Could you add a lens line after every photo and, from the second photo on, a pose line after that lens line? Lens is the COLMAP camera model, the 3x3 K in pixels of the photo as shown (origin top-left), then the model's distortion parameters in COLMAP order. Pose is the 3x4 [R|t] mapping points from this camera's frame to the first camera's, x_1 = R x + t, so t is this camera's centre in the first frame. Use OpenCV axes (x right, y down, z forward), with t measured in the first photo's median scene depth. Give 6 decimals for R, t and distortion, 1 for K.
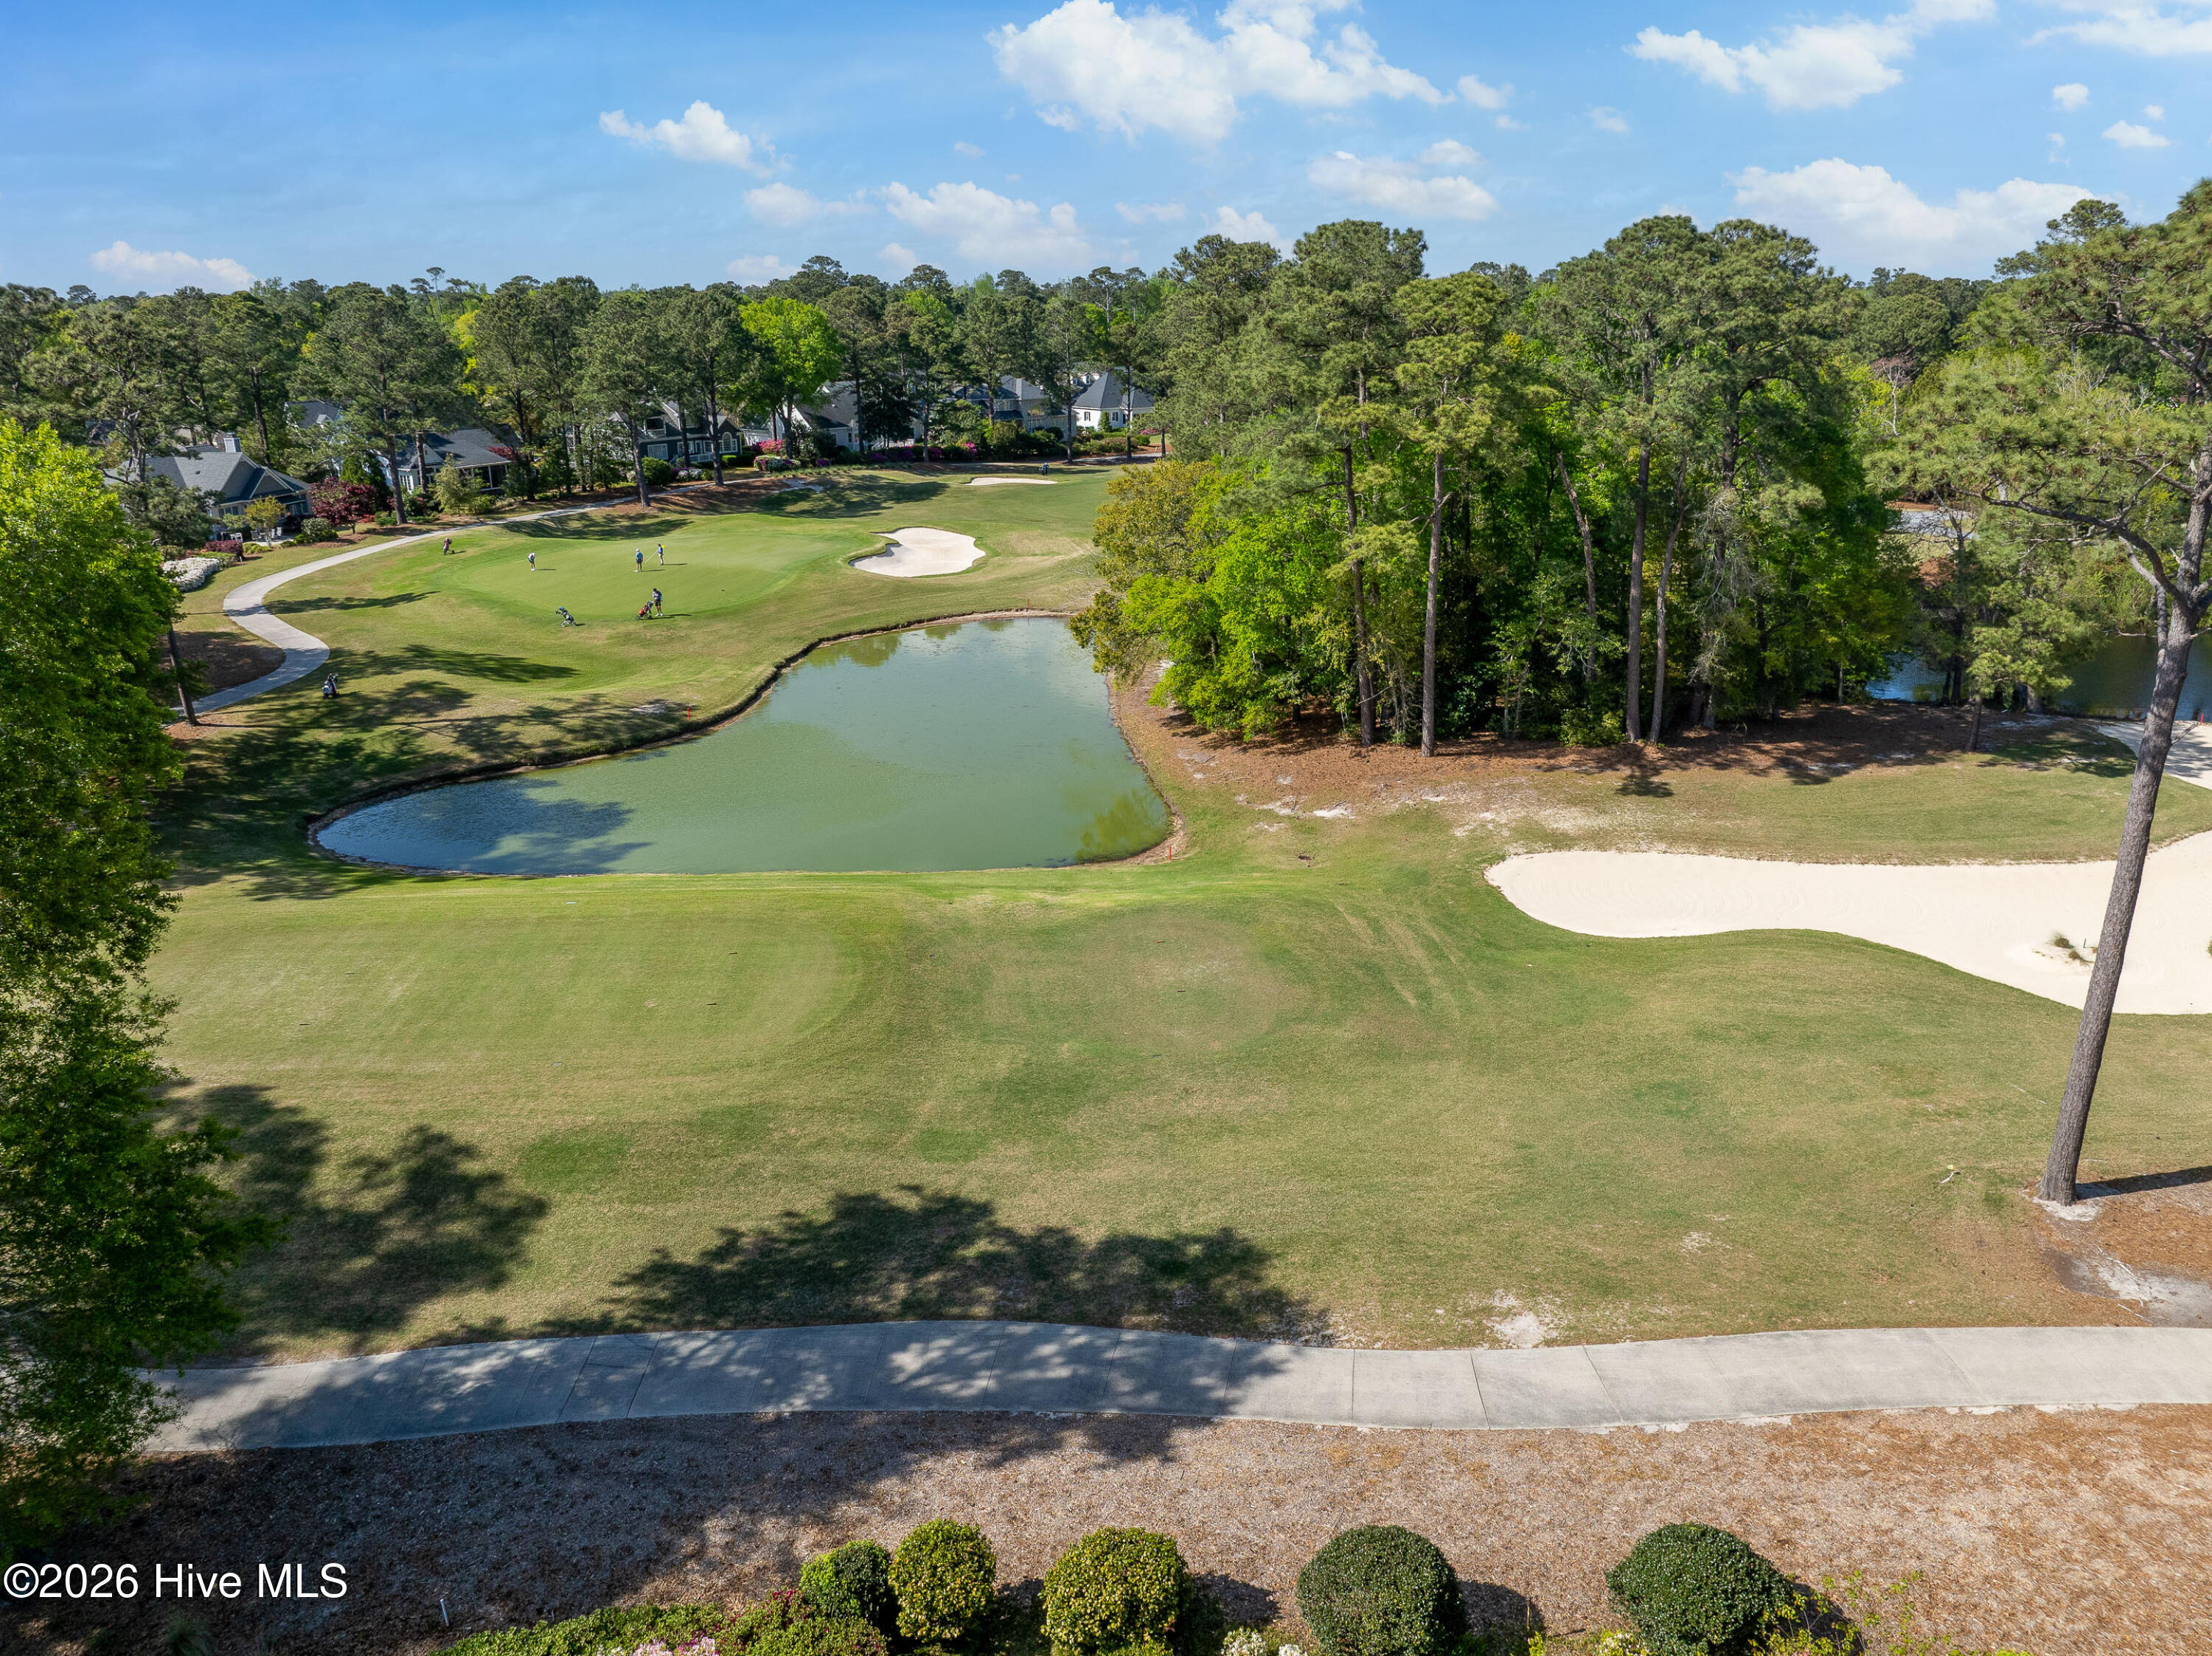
lens RADIAL K [[1615.7, 0, 1104.1], [0, 1615.7, 827.7], [0, 0, 1]] dist [-0.000610, -0.052906]
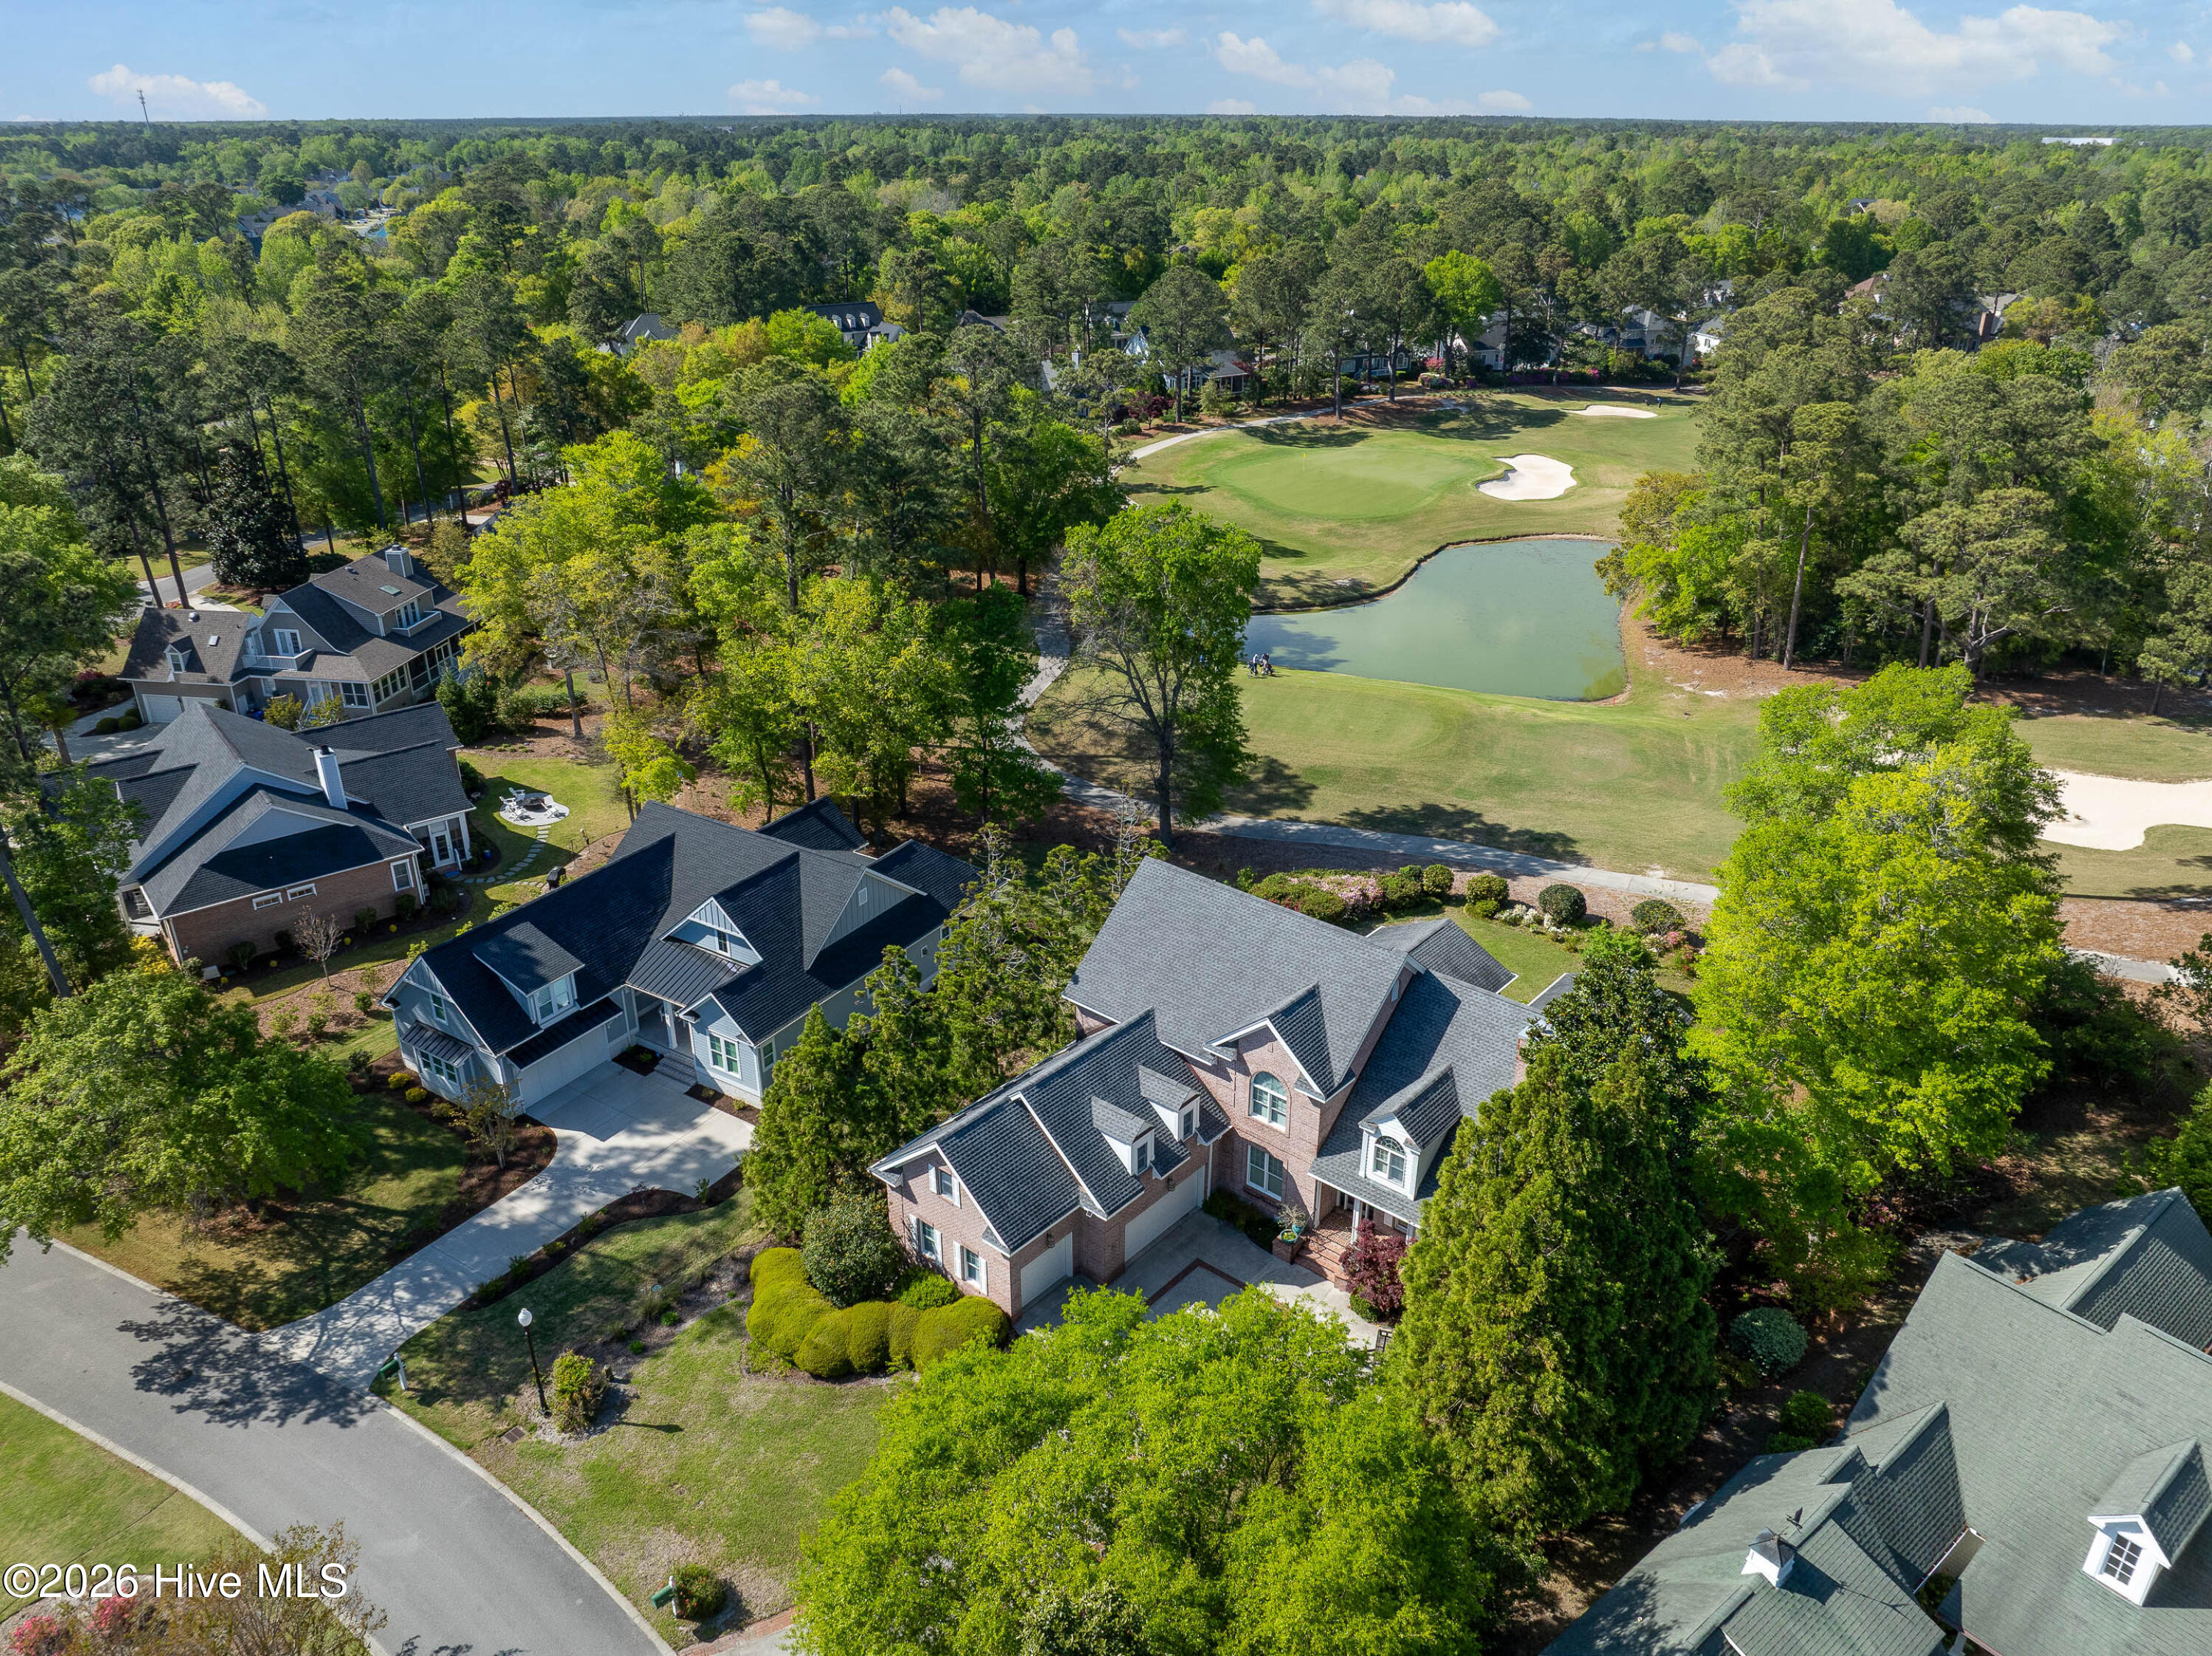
lens RADIAL K [[1560.1, 0, 1126.9], [0, 1560.1, 864.6], [0, 0, 1]] dist [-0.040014, 0.005790]
pose [[0.928100, 0.174712, -0.328795, 0.082318], [-0.131459, 0.979961, 0.149651, 0.003083], [0.348352, -0.095668, 0.932469, -0.527870]]
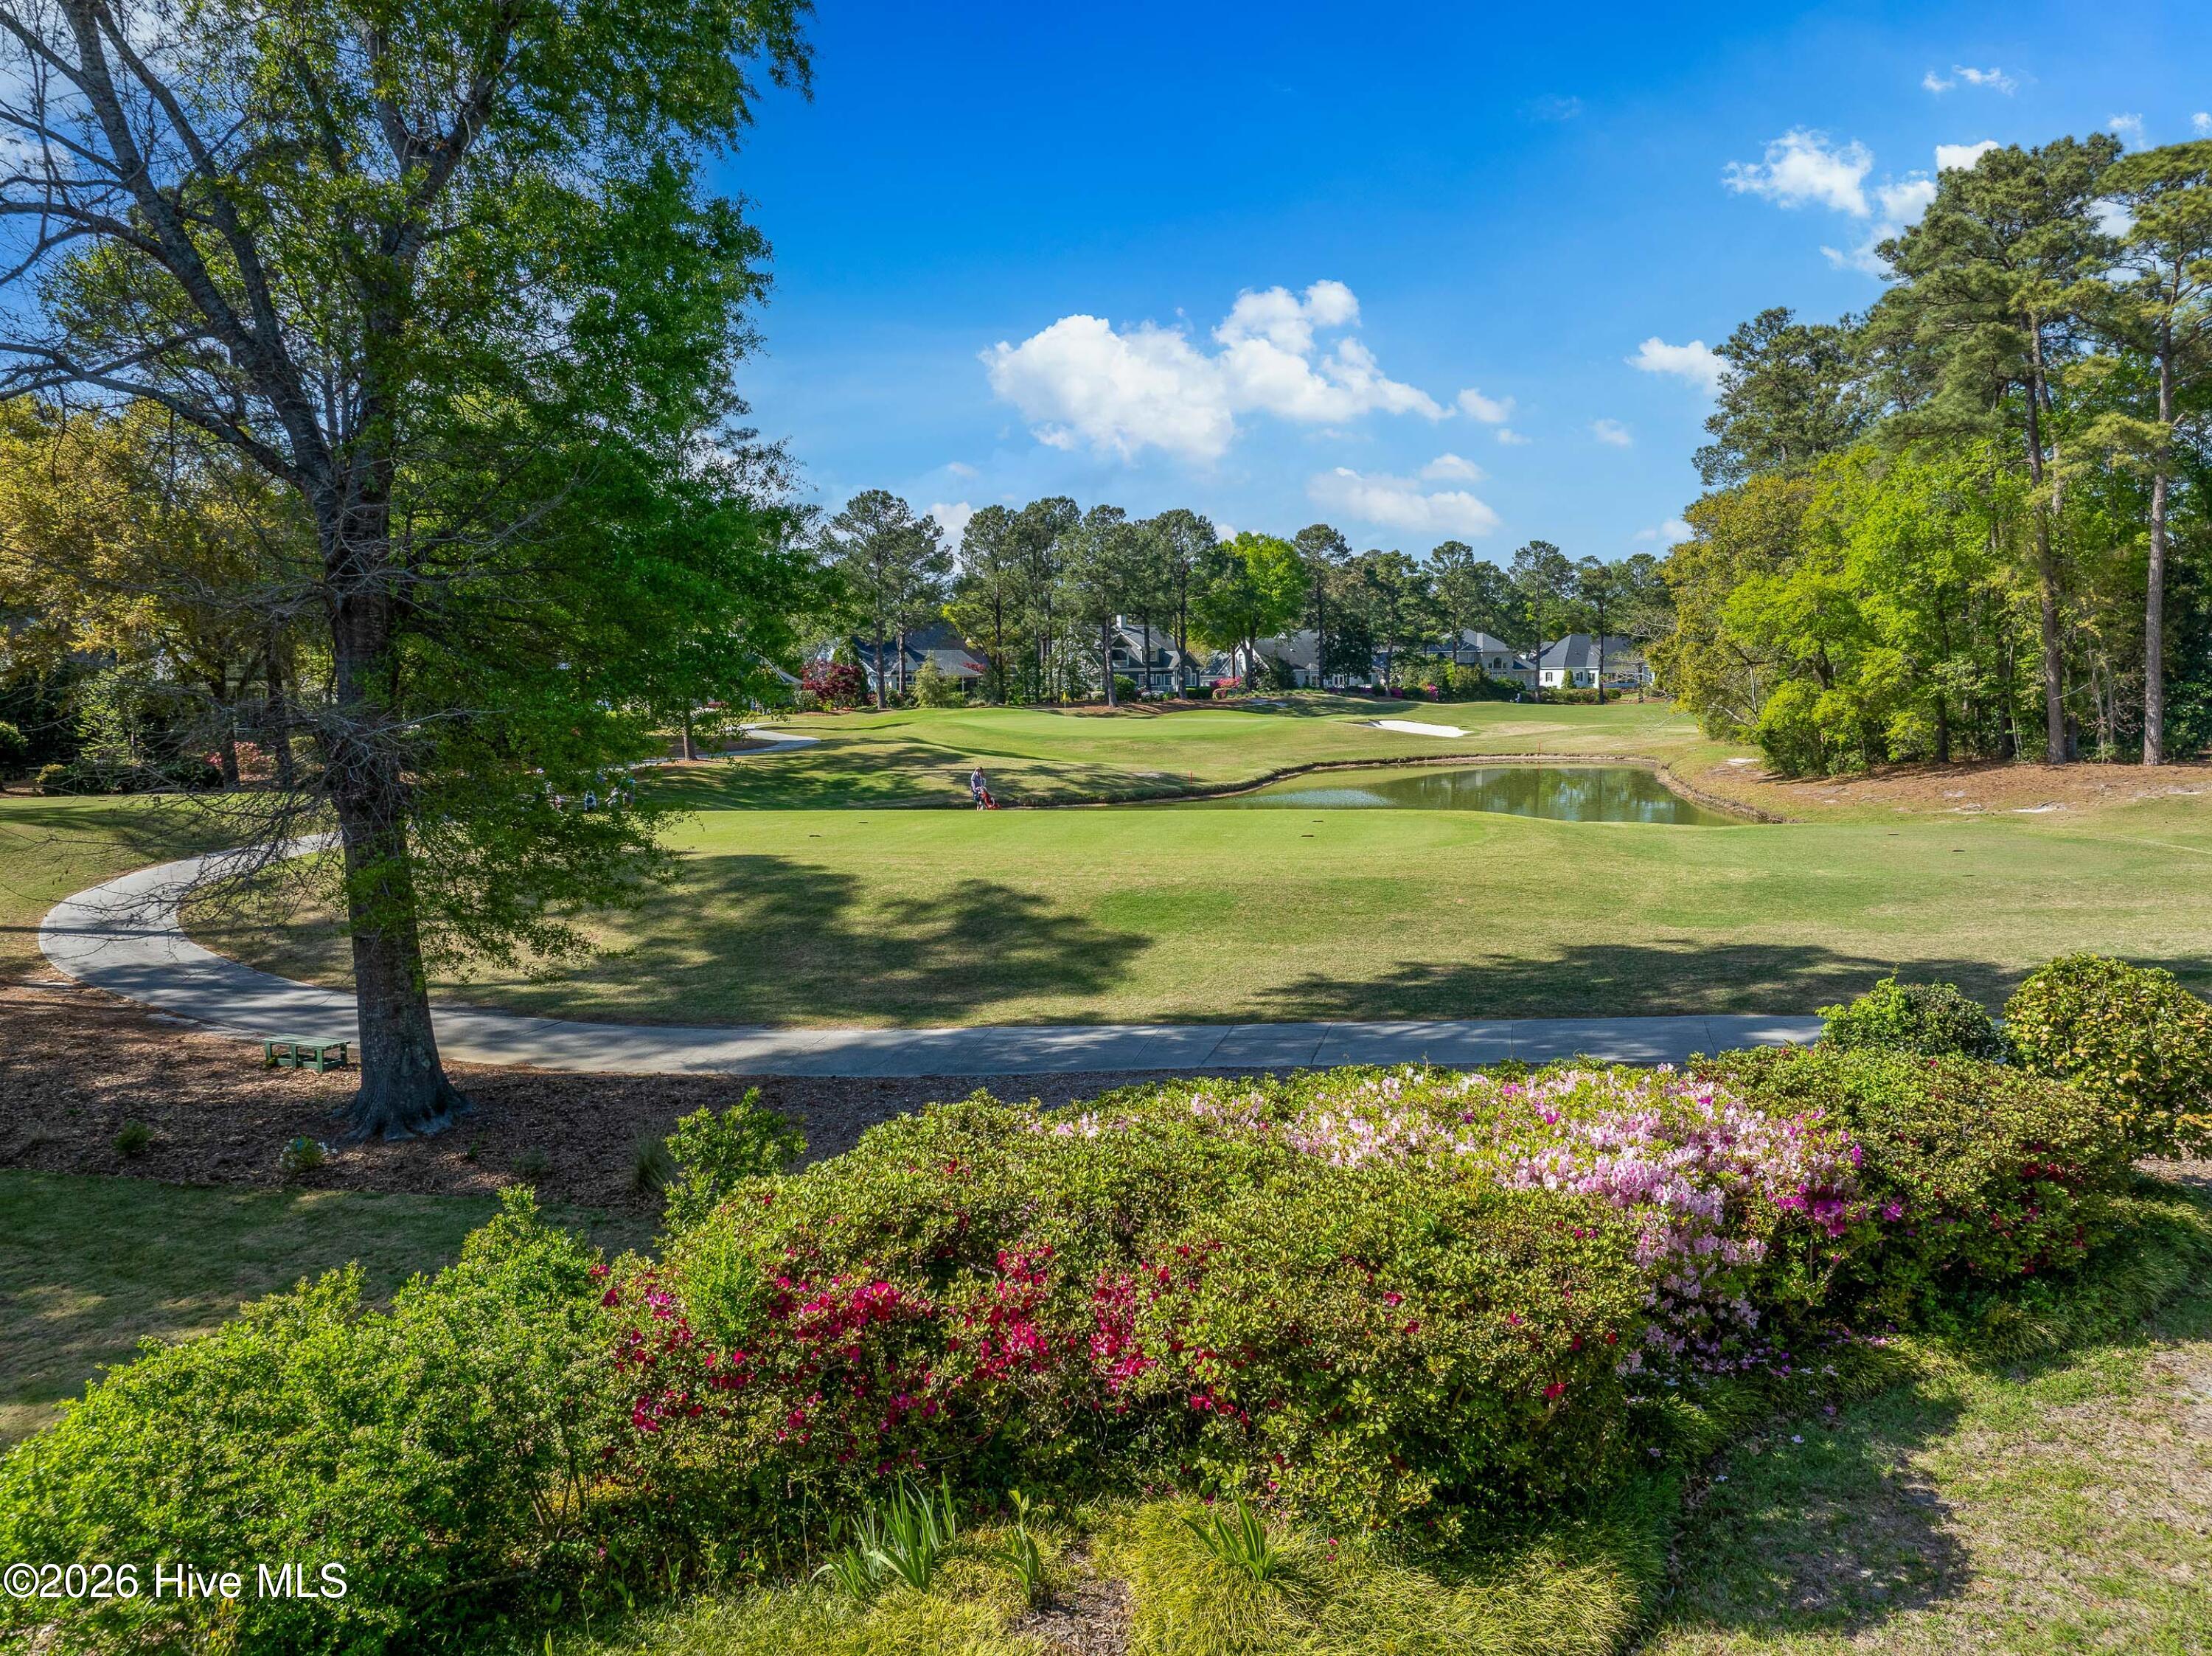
lens RADIAL K [[1635.9, 0, 1079.3], [0, 1635.9, 834.2], [0, 0, 1]] dist [-0.068698, 0.044659]
pose [[0.965083, 0.019083, -0.261248, -0.061634], [-0.072896, 0.977512, -0.197882, 0.114110], [0.251597, 0.210016, 0.944771, 0.100155]]
